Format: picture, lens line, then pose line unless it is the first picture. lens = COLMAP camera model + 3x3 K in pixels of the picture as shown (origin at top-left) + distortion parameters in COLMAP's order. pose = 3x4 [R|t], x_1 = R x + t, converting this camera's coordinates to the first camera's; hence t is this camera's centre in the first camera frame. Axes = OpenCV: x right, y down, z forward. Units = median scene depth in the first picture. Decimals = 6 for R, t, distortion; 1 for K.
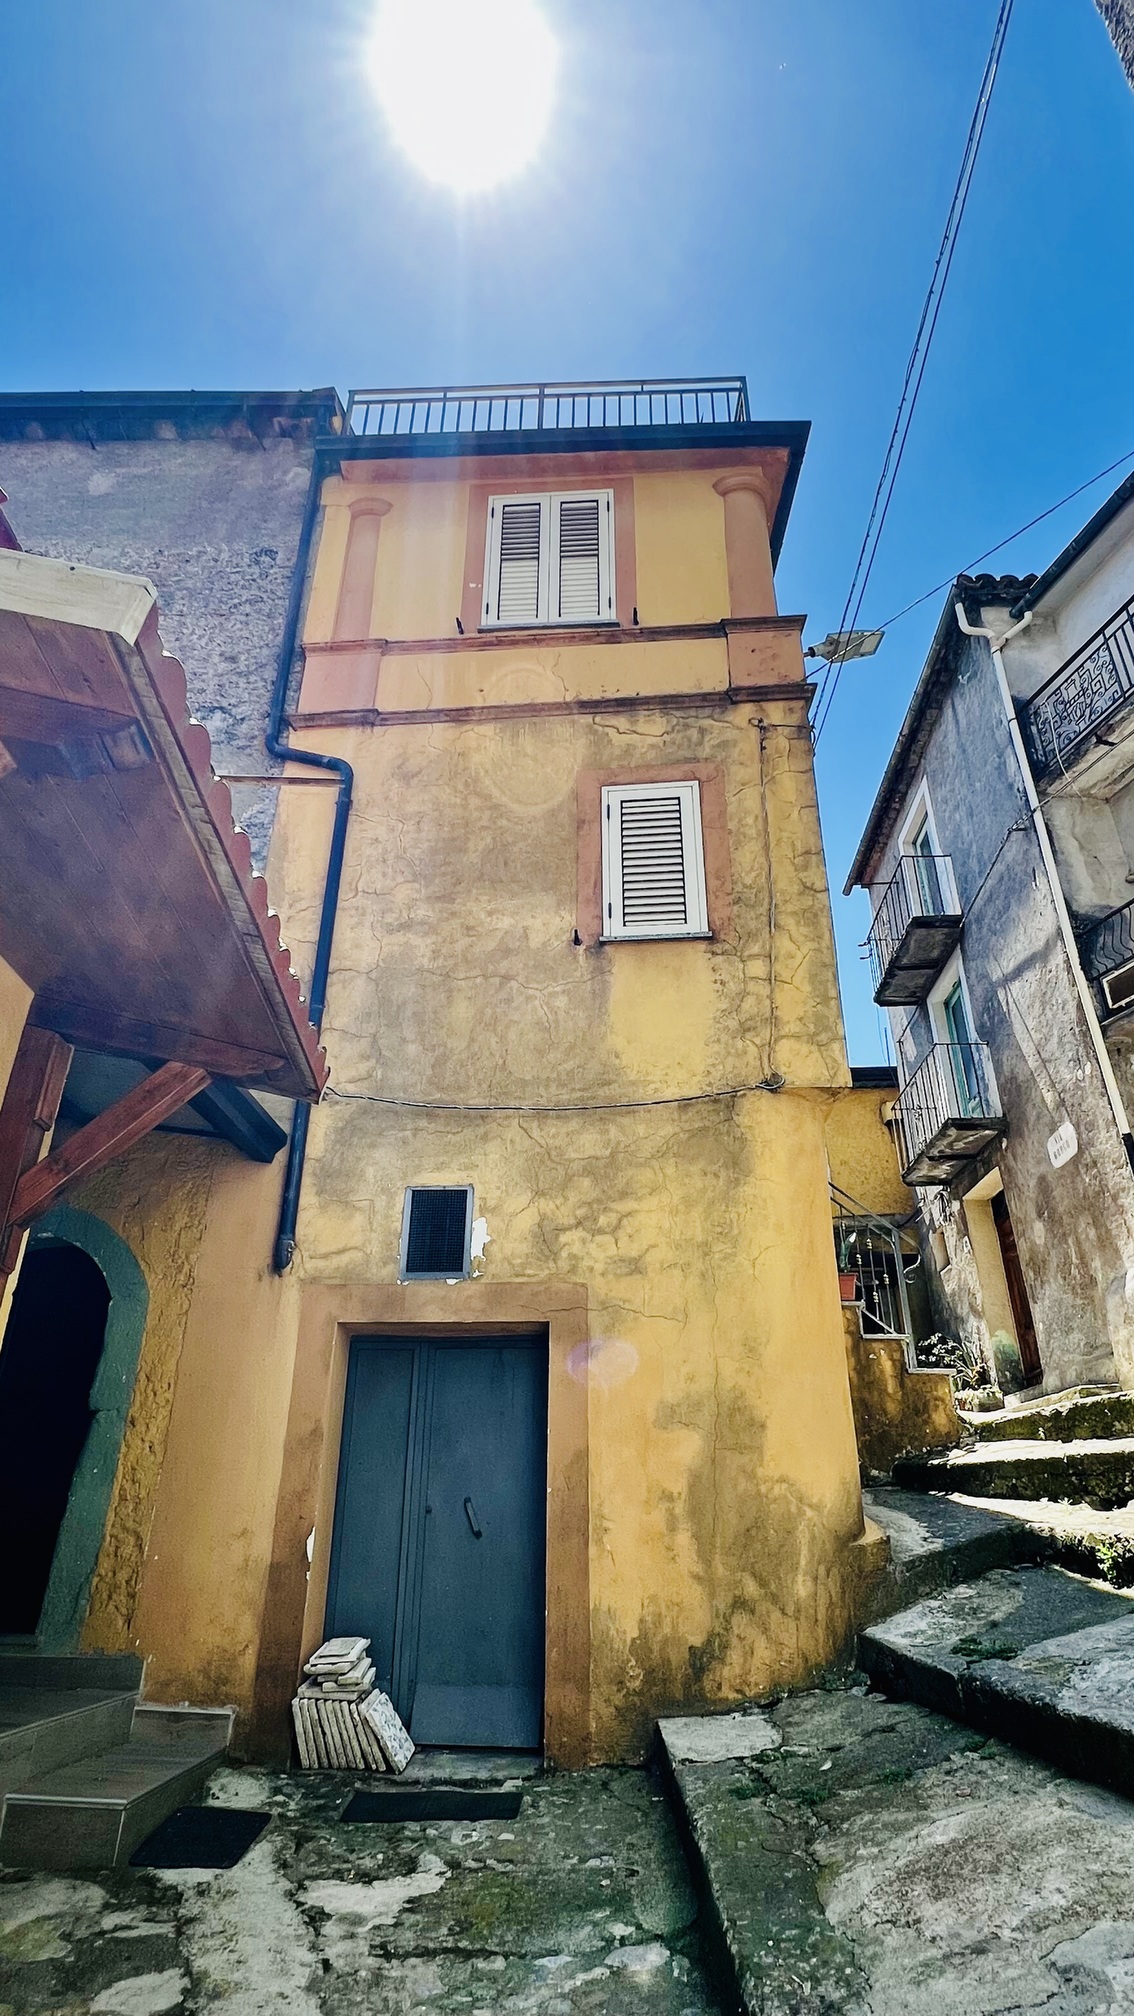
lens RADIAL K [[1025.4, 0, 574.6], [0, 1025.4, 1003.4], [0, 0, 1]] dist [-0.001009, -0.001082]
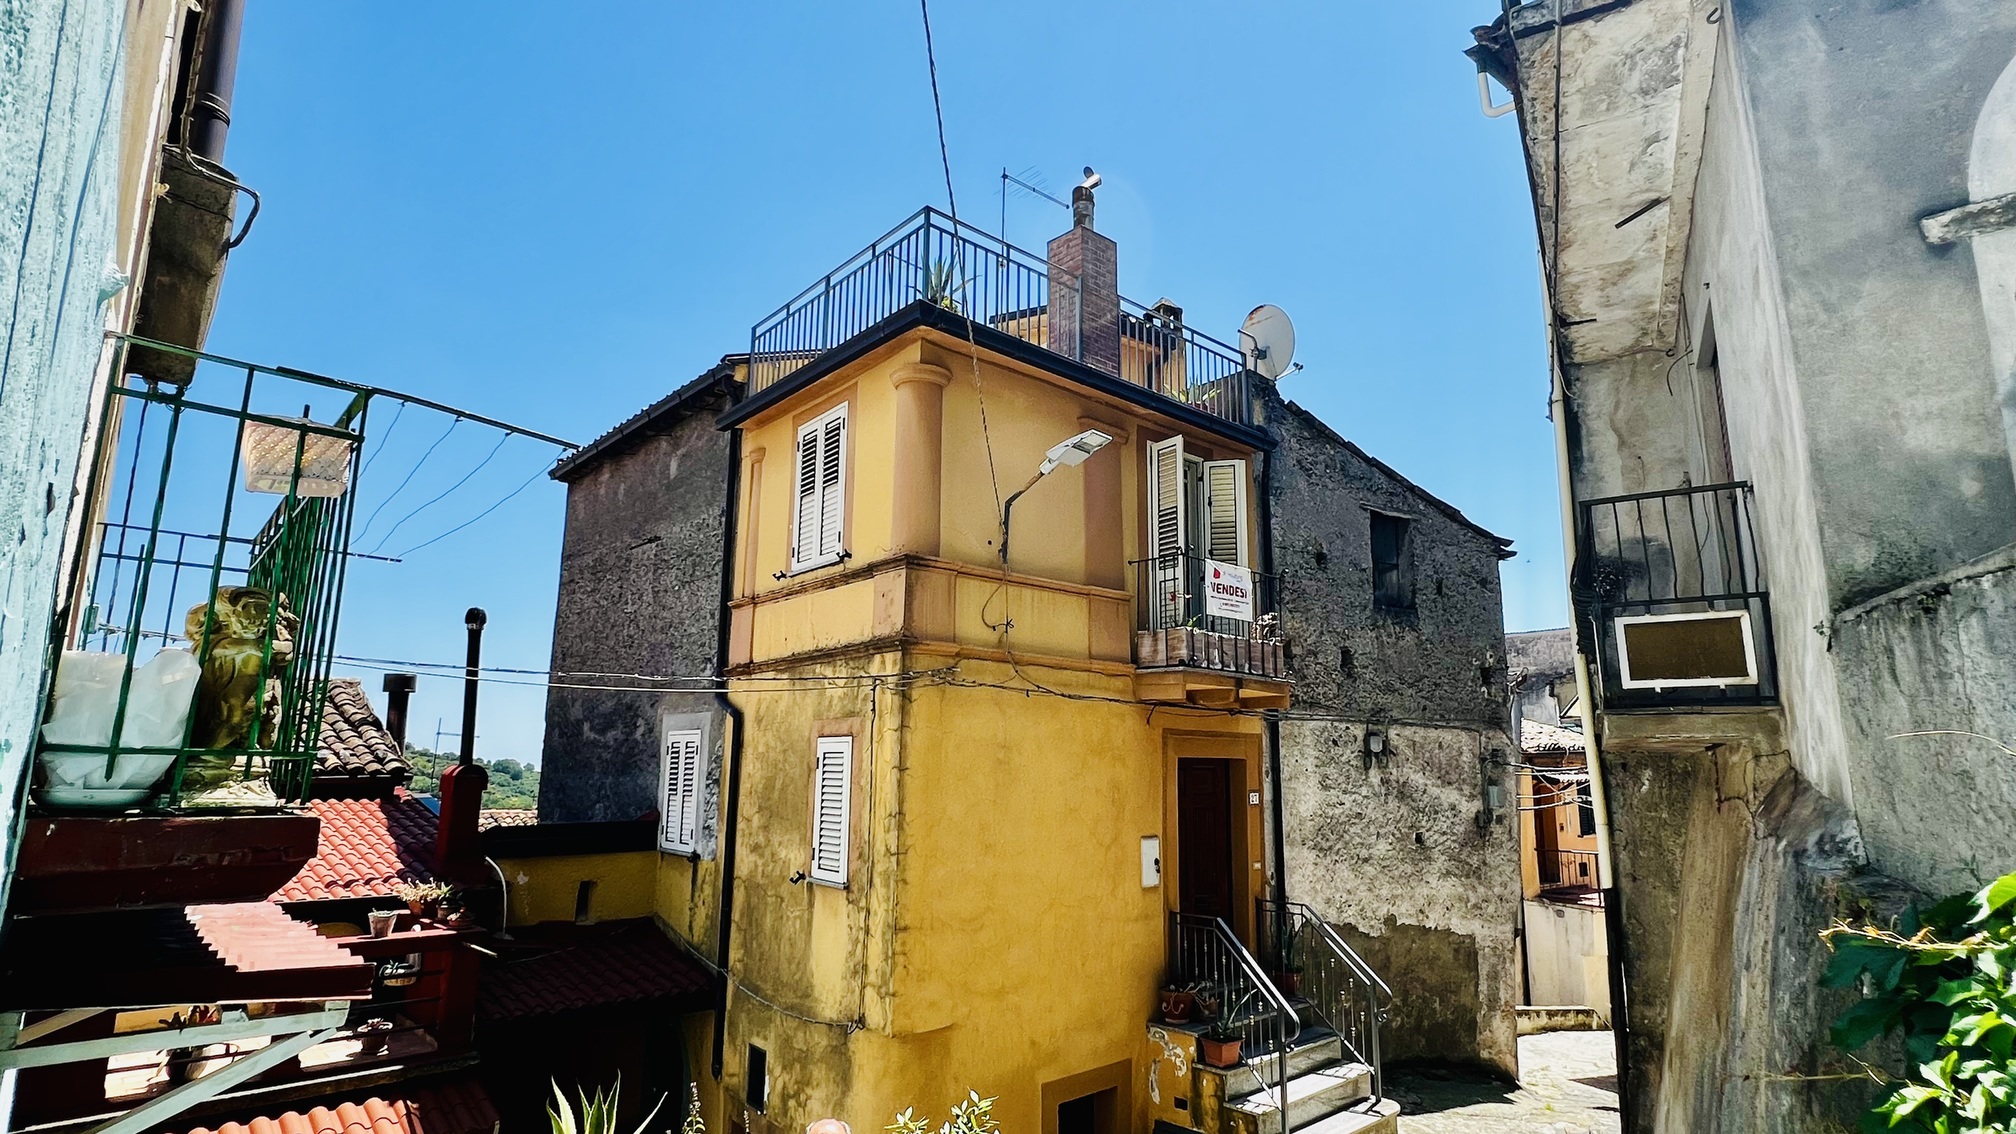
lens RADIAL K [[1025.4, 0, 1009.4], [0, 1025.4, 573.9], [0, 0, 1]] dist [-0.001009, -0.001082]
pose [[0.671214, -0.142143, -0.727507, 1.309127], [0.331282, 0.935497, 0.122868, -0.542640], [0.663117, -0.323481, 0.675008, 0.378603]]
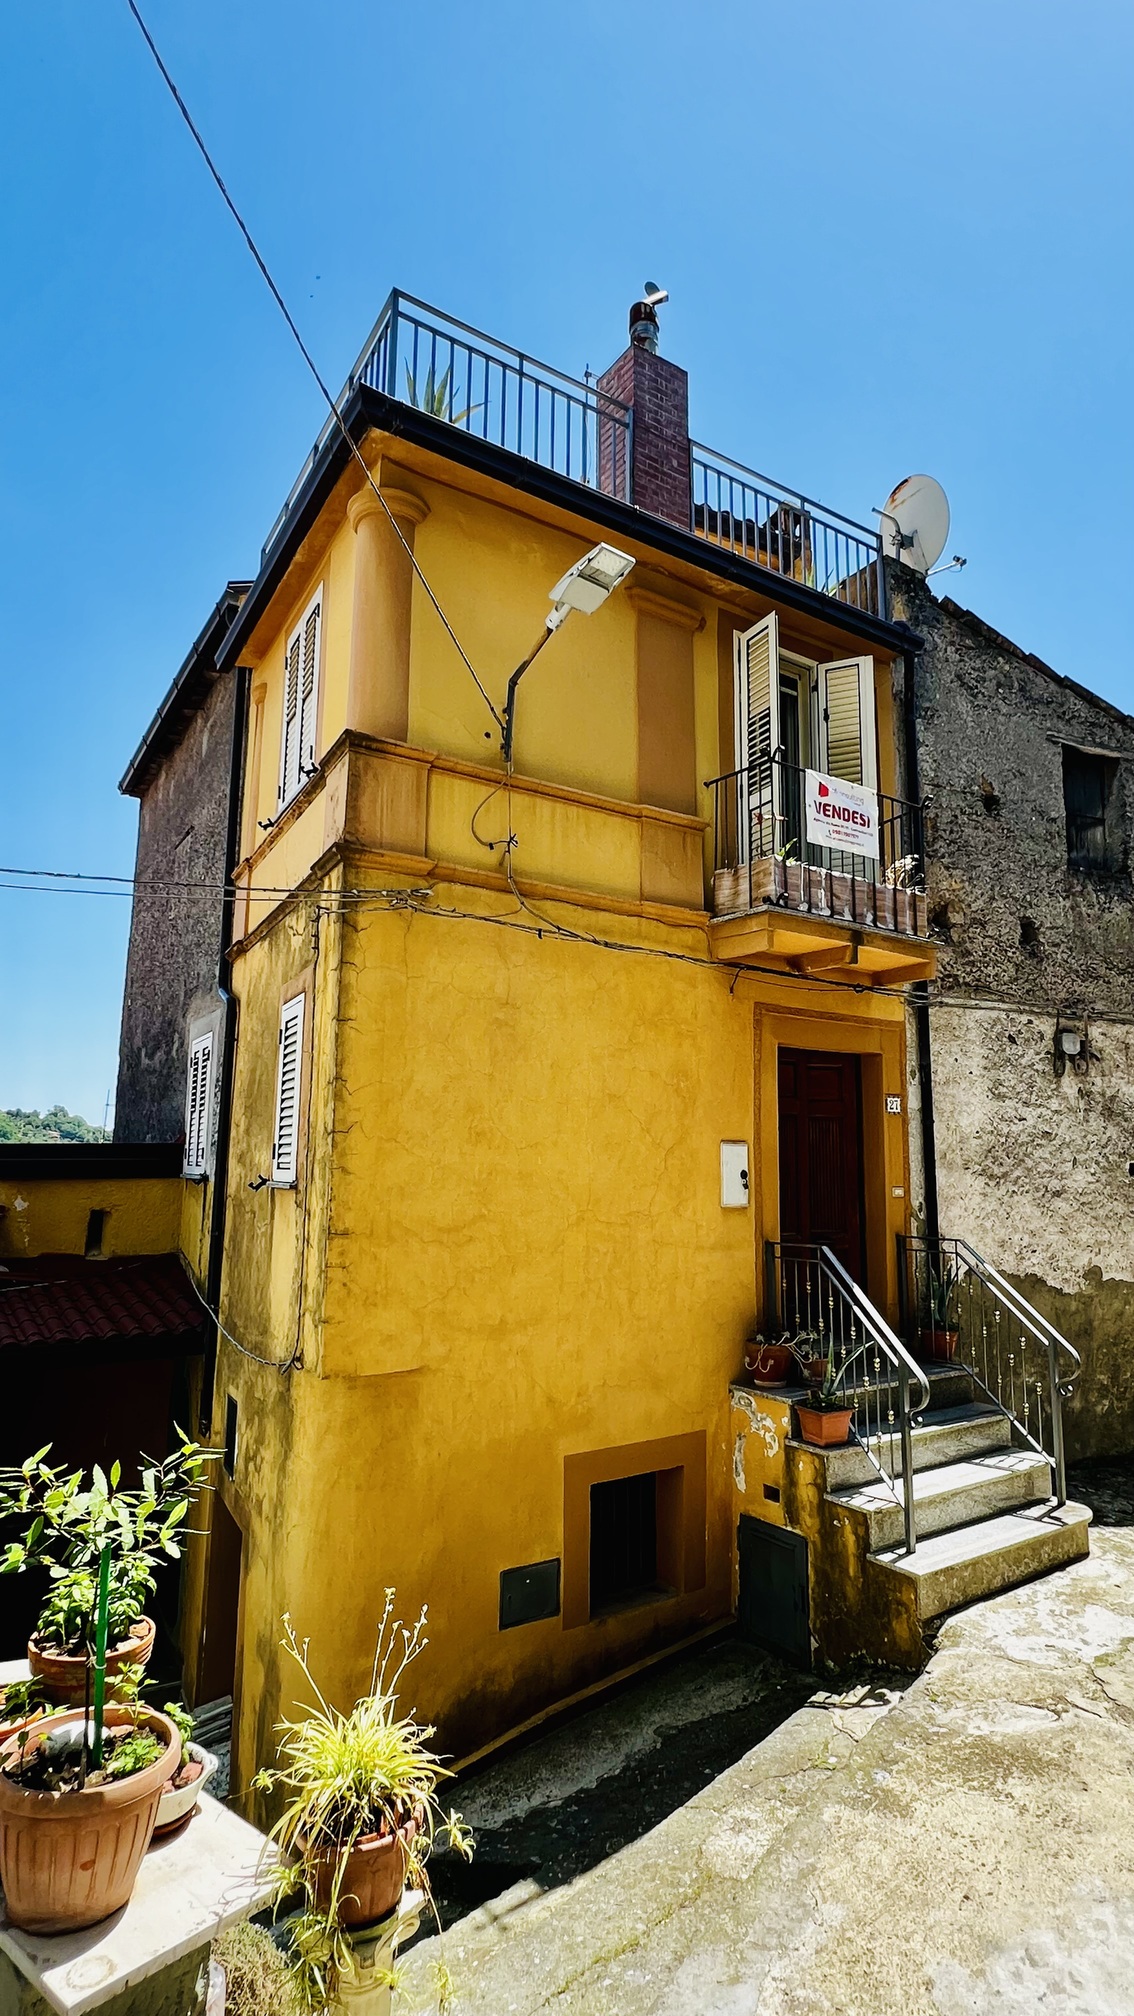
lens RADIAL K [[1025.4, 0, 572.4], [0, 1025.4, 1007.6], [0, 0, 1]] dist [-0.001009, -0.001082]
pose [[0.549216, -0.134030, -0.824862, 1.141754], [0.372083, 0.923037, 0.097761, -0.225451], [0.748275, -0.360609, 0.556817, 0.714788]]
